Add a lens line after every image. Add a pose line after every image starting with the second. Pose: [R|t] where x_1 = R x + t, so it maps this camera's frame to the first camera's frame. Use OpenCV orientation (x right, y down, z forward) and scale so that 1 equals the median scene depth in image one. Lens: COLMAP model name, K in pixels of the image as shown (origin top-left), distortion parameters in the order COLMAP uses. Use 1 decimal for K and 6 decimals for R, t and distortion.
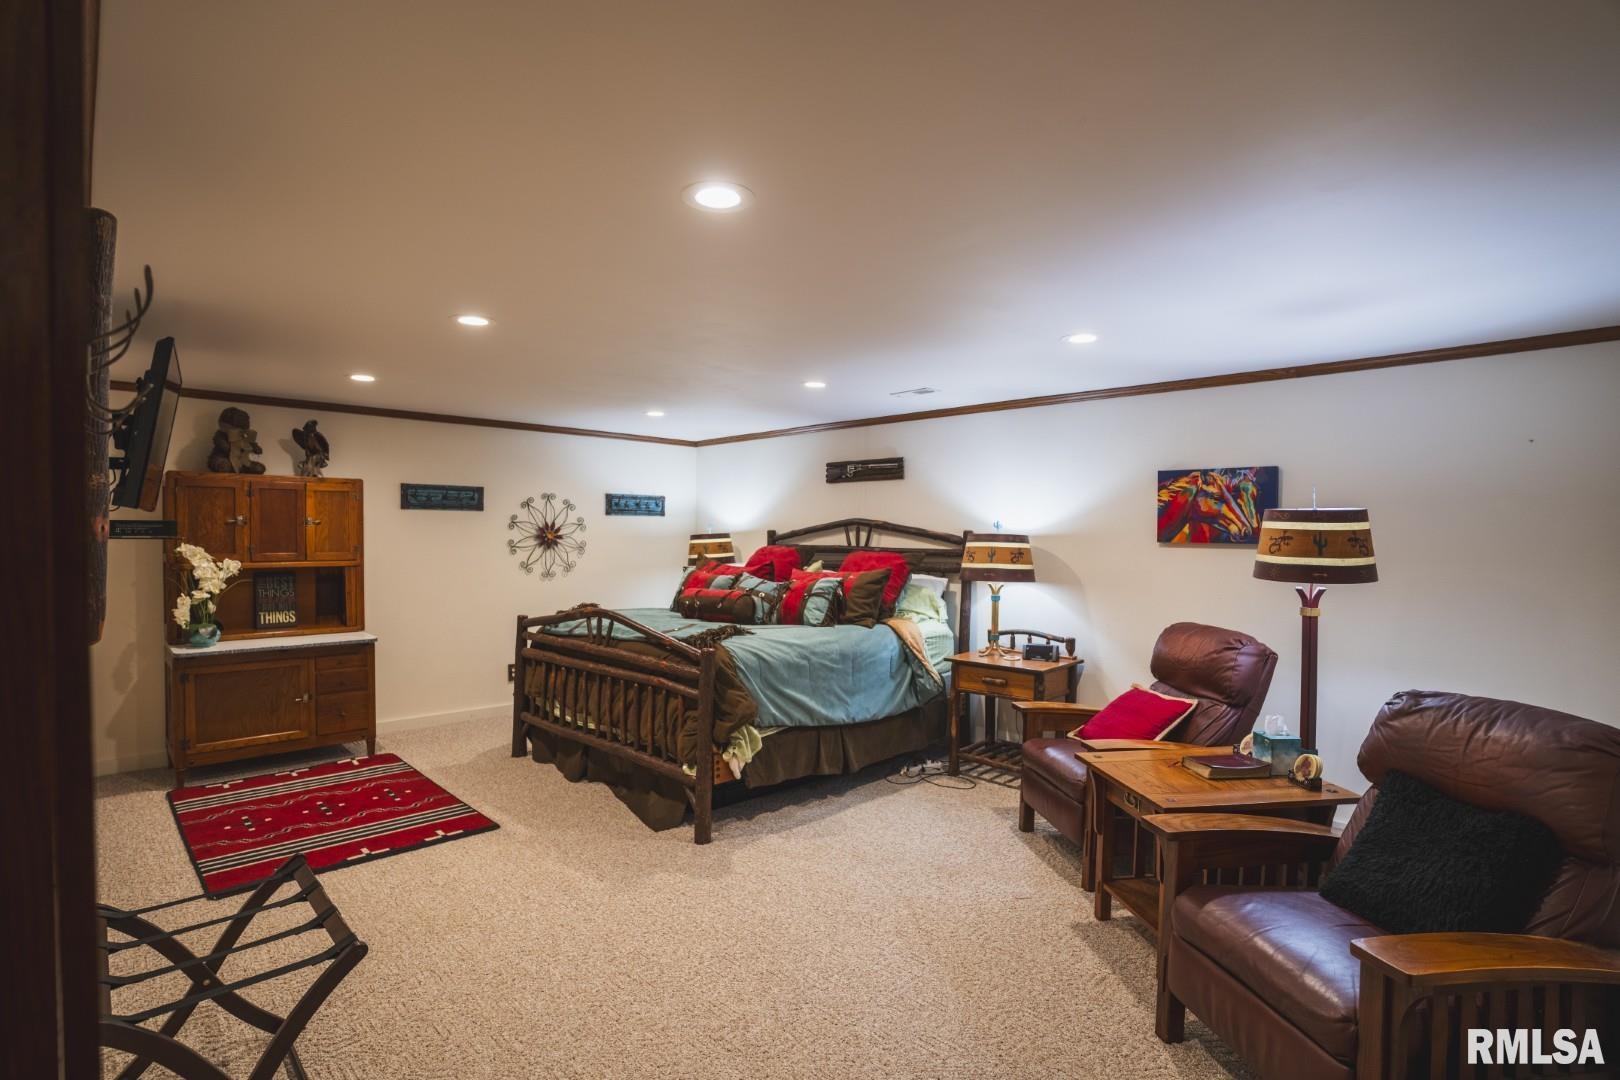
lens RADIAL K [[809.4, 0, 801.2], [0, 809.4, 545.4], [0, 0, 1]] dist [-0.053278, 0.018055]
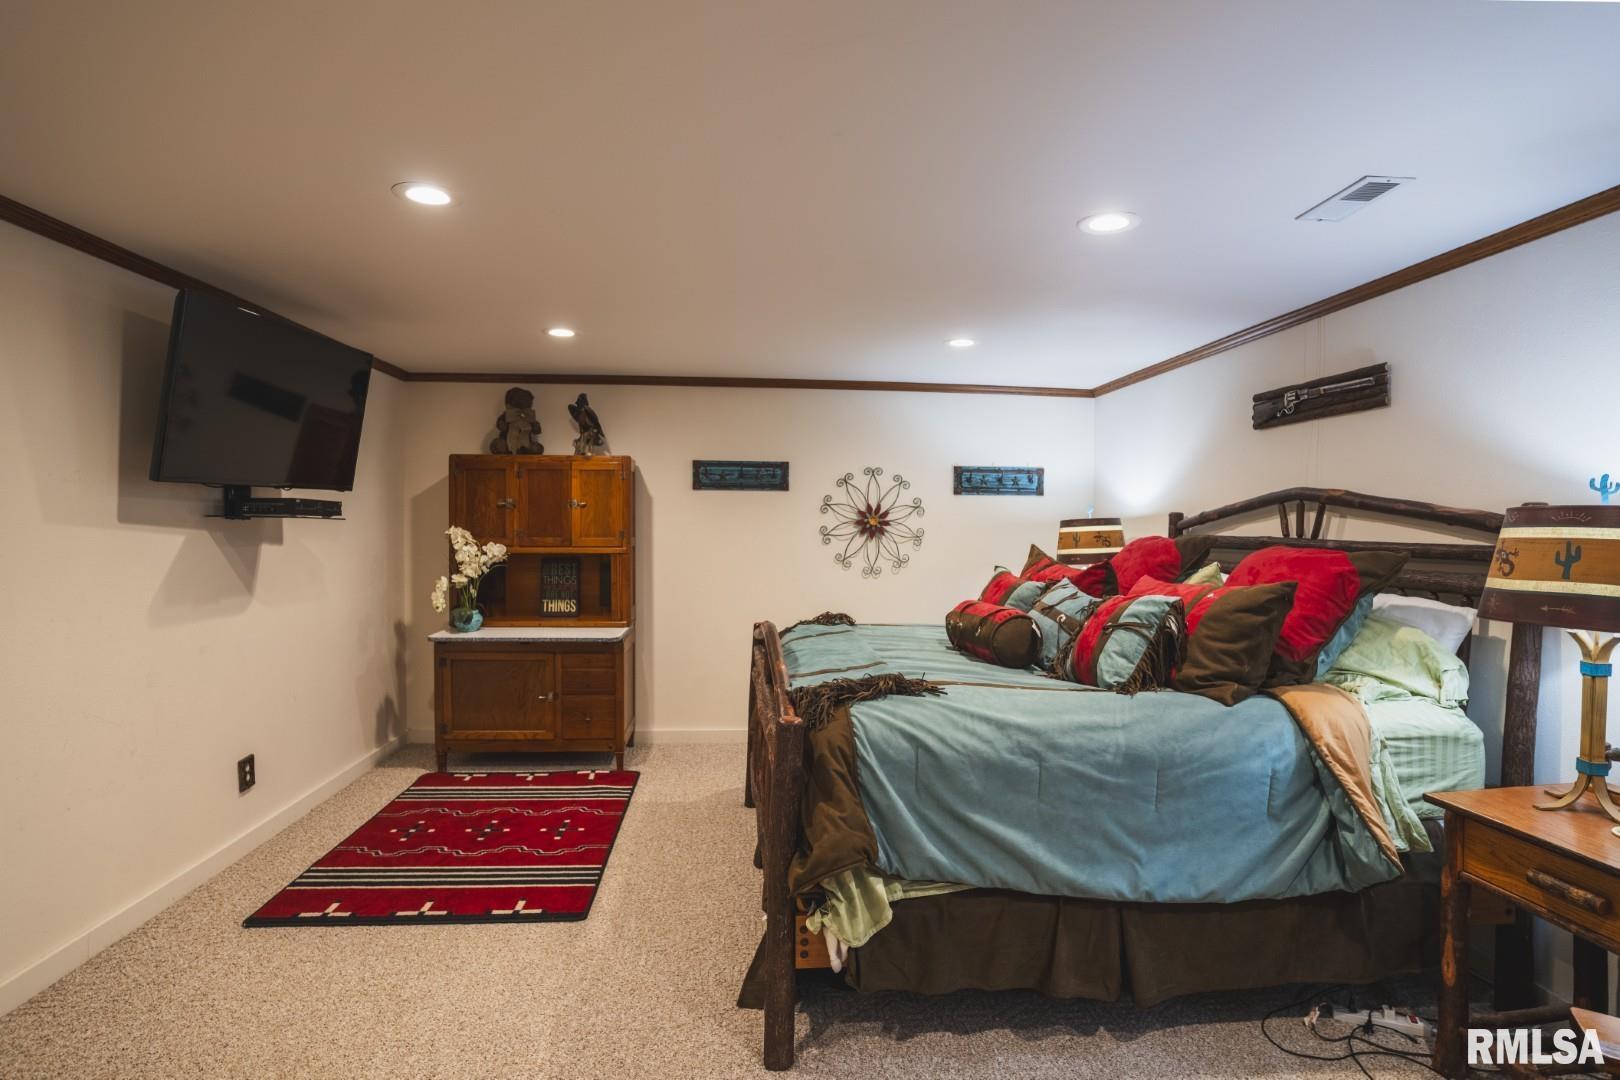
lens RADIAL K [[809.4, 0, 809.6], [0, 809.4, 536.3], [0, 0, 1]] dist [-0.053278, 0.018055]
pose [[0.774953, 0.009172, -0.631953, 0.186419], [-0.012217, 0.999925, -0.000469, 0.004942], [0.631901, 0.008084, 0.775007, 0.460985]]
